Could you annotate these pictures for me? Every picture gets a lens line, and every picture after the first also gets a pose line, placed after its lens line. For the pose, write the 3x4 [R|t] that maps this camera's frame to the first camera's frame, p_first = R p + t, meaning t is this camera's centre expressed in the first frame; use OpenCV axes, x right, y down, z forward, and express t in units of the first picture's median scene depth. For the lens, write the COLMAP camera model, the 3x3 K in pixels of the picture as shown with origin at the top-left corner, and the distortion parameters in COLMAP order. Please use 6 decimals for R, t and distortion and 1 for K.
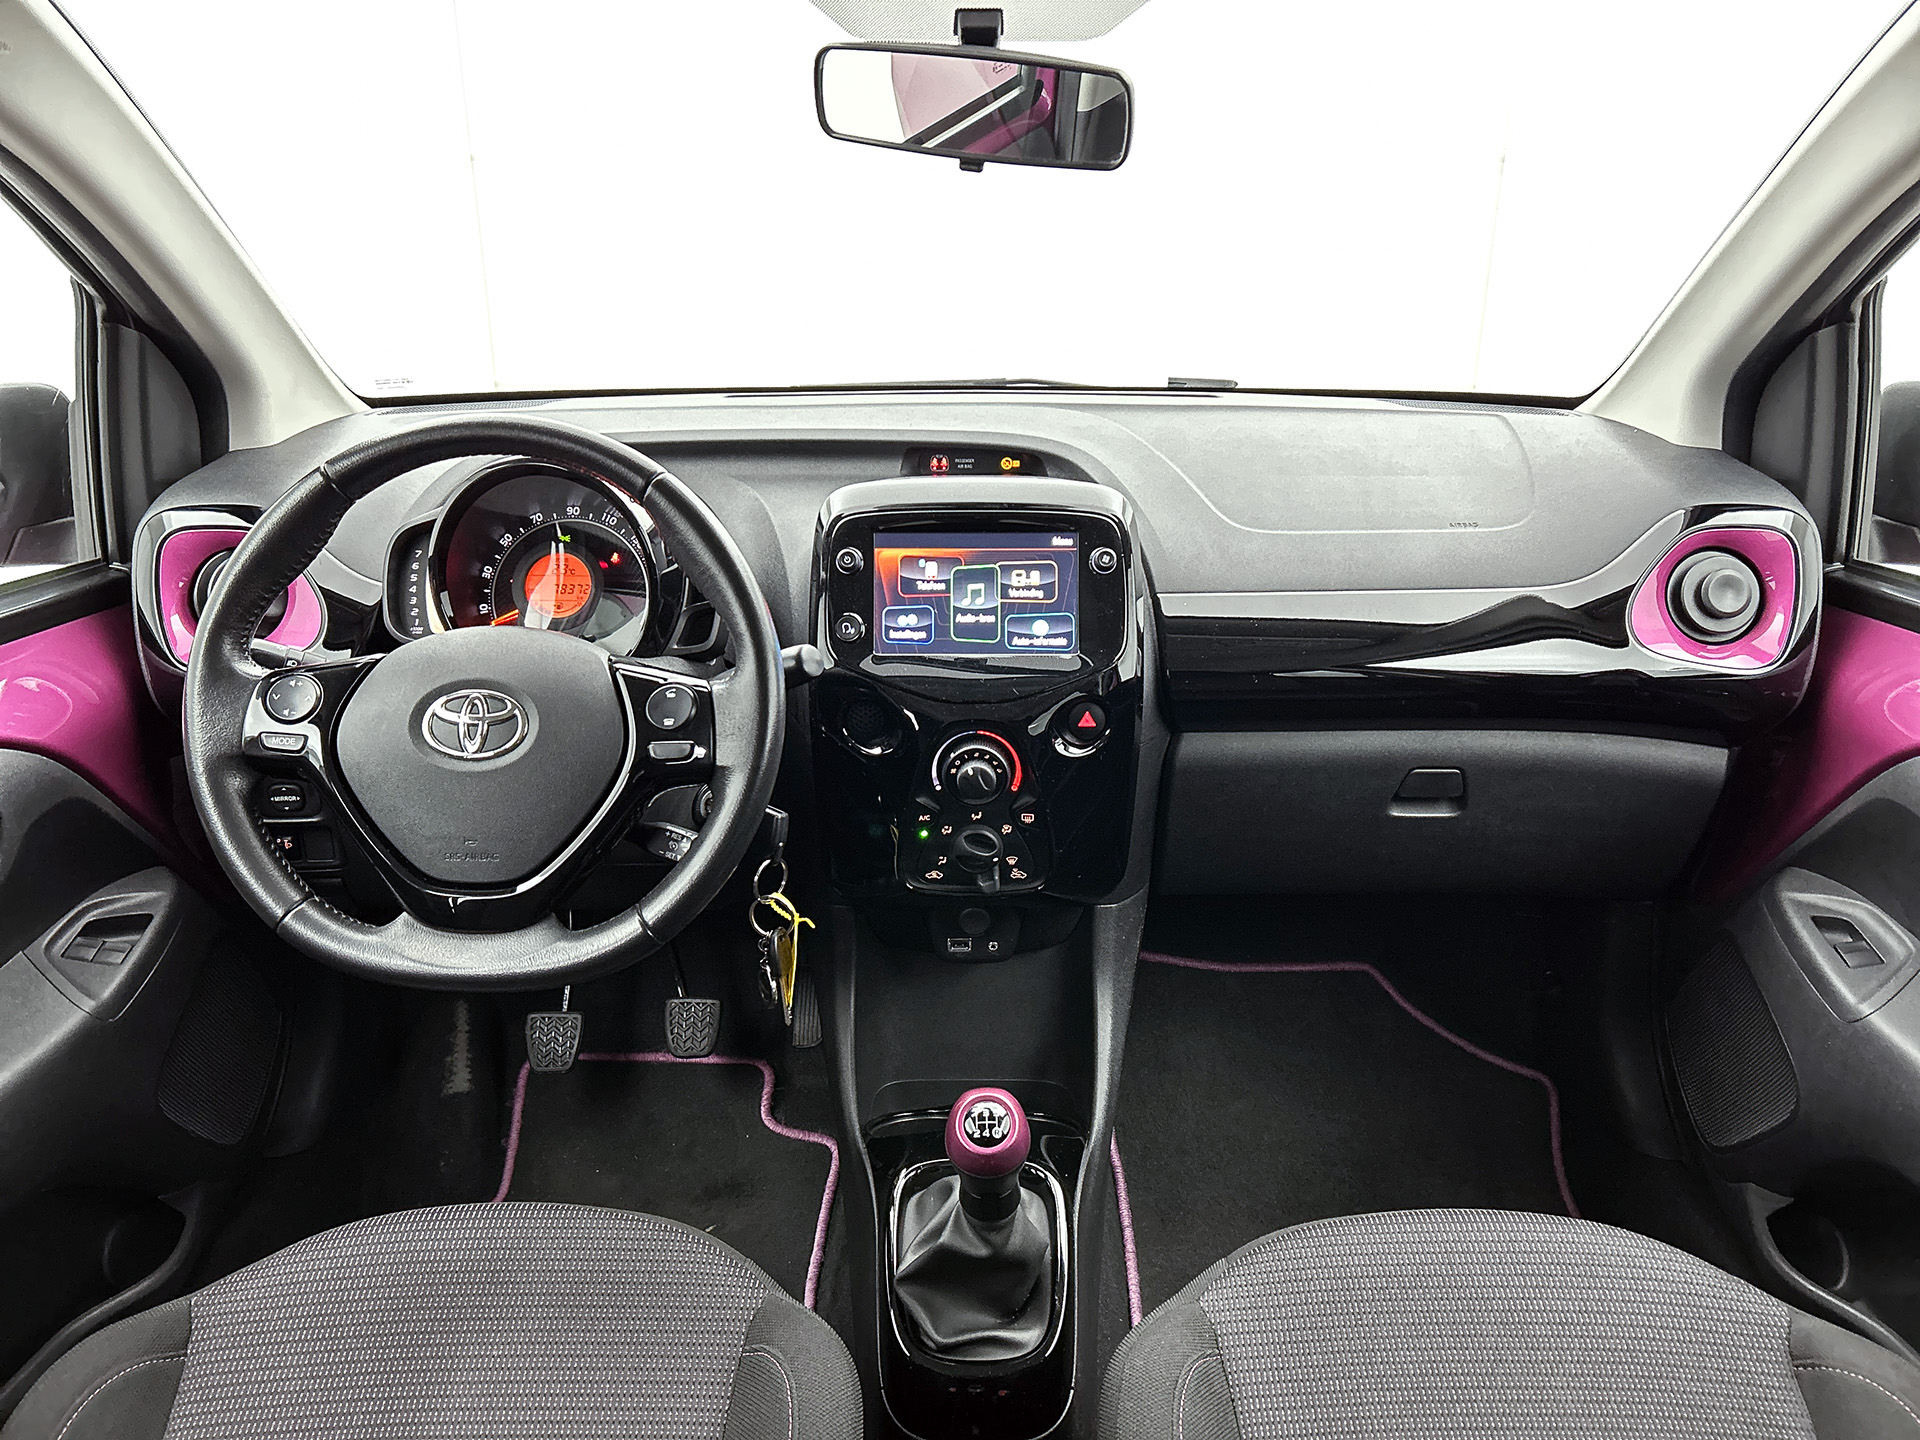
lens RADIAL K [[1470.7, 0, 996.6], [0, 1470.7, 715.8], [0, 0, 1]] dist [0.029665, -0.083599]
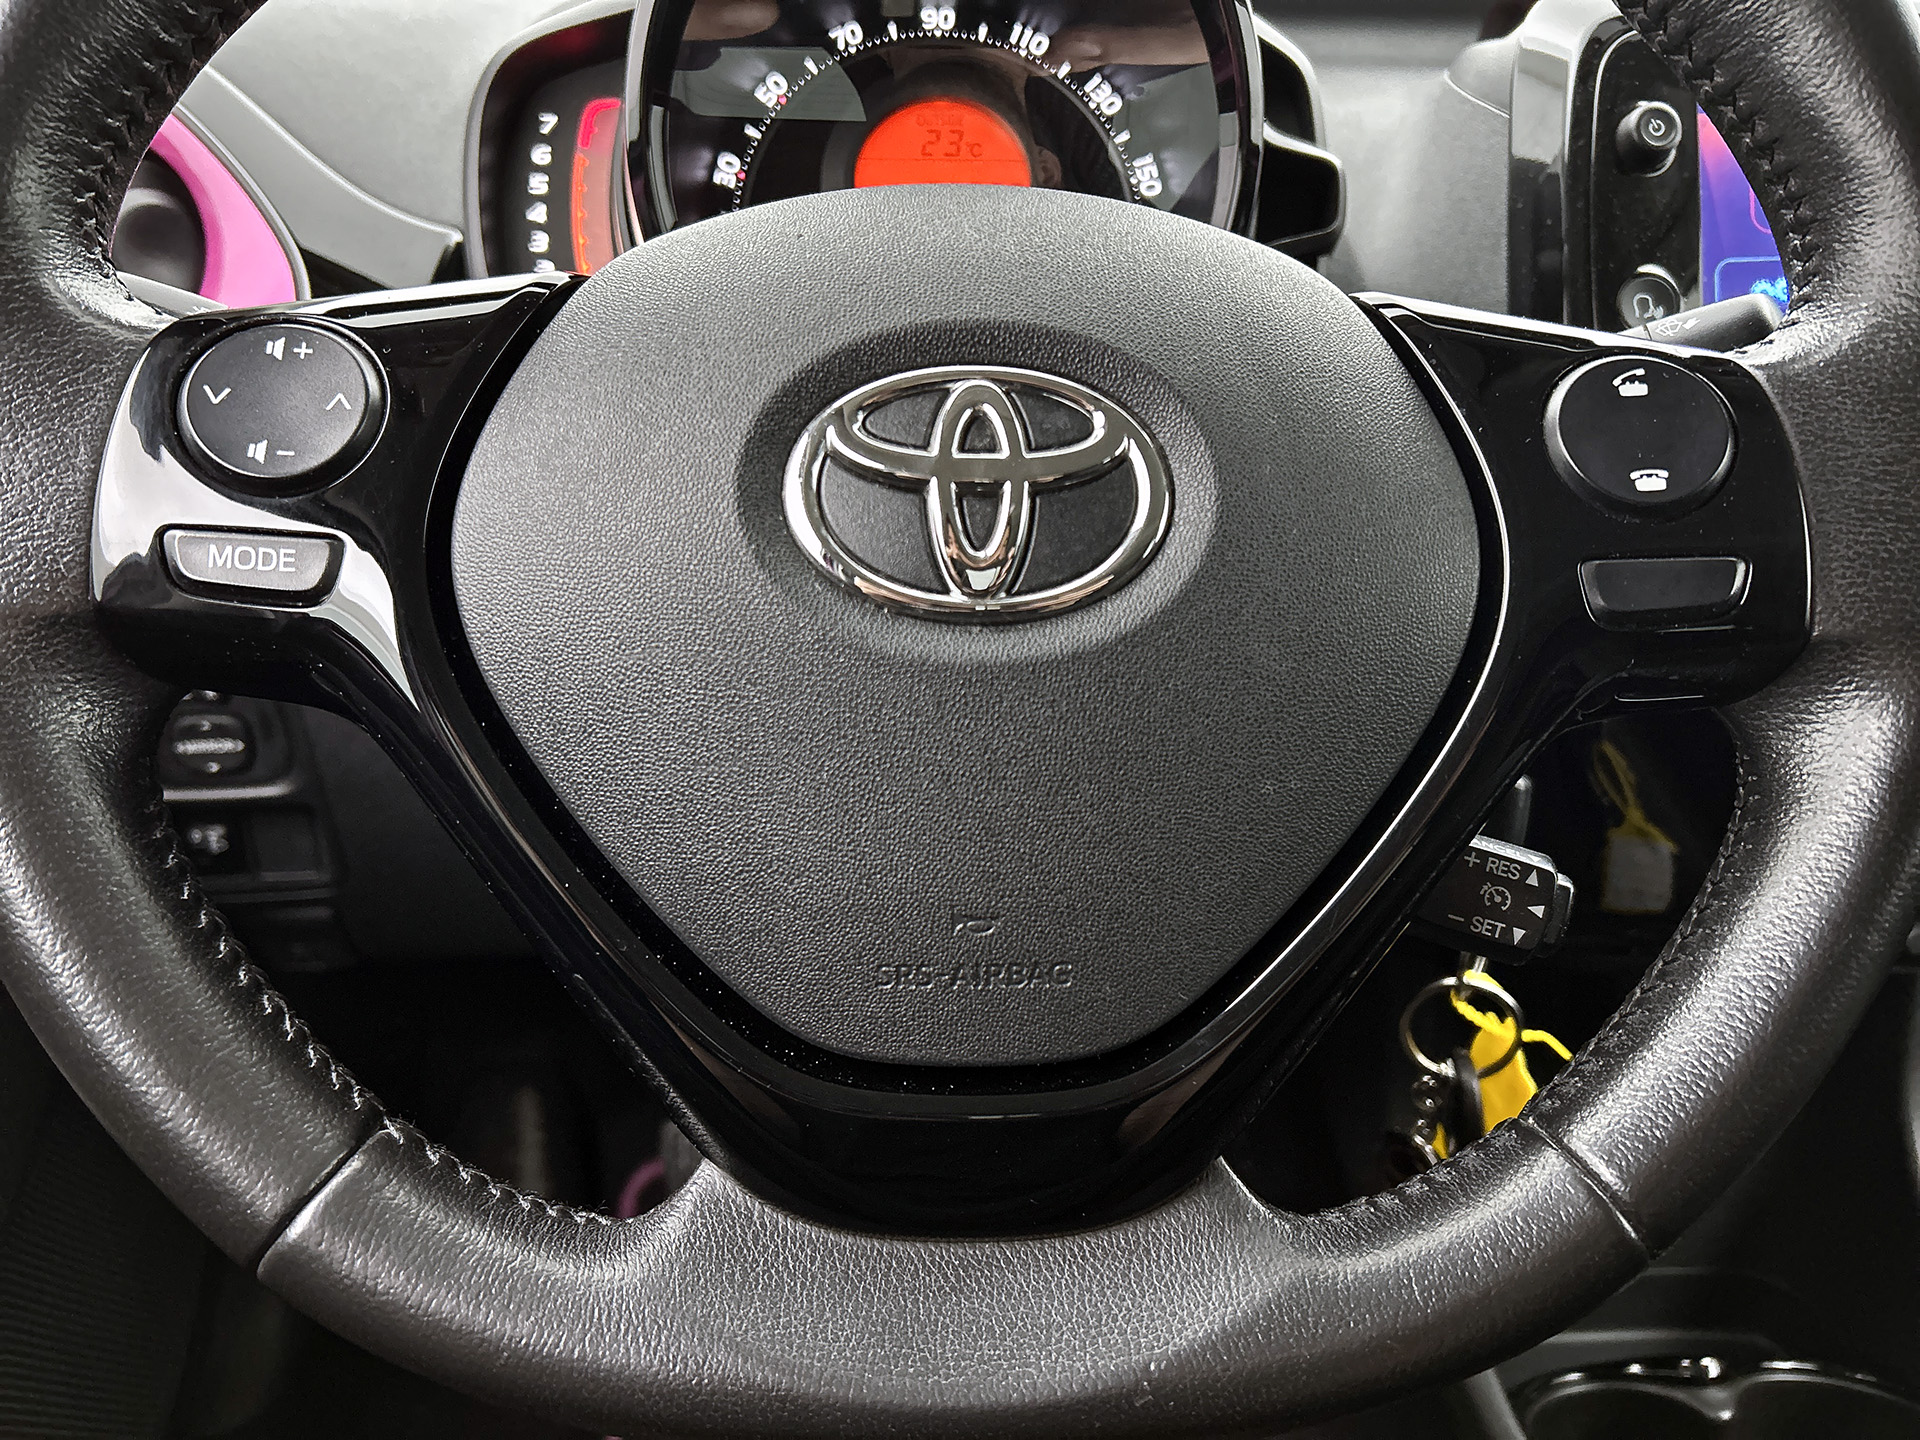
lens RADIAL K [[1470.7, 0, 996.6], [0, 1470.7, 715.8], [0, 0, 1]] dist [0.029665, -0.083599]
pose [[0.997762, -0.011520, 0.065862, -0.347141], [0.007714, 0.998302, 0.057743, 0.029233], [-0.066416, -0.057106, 0.996157, 0.684384]]
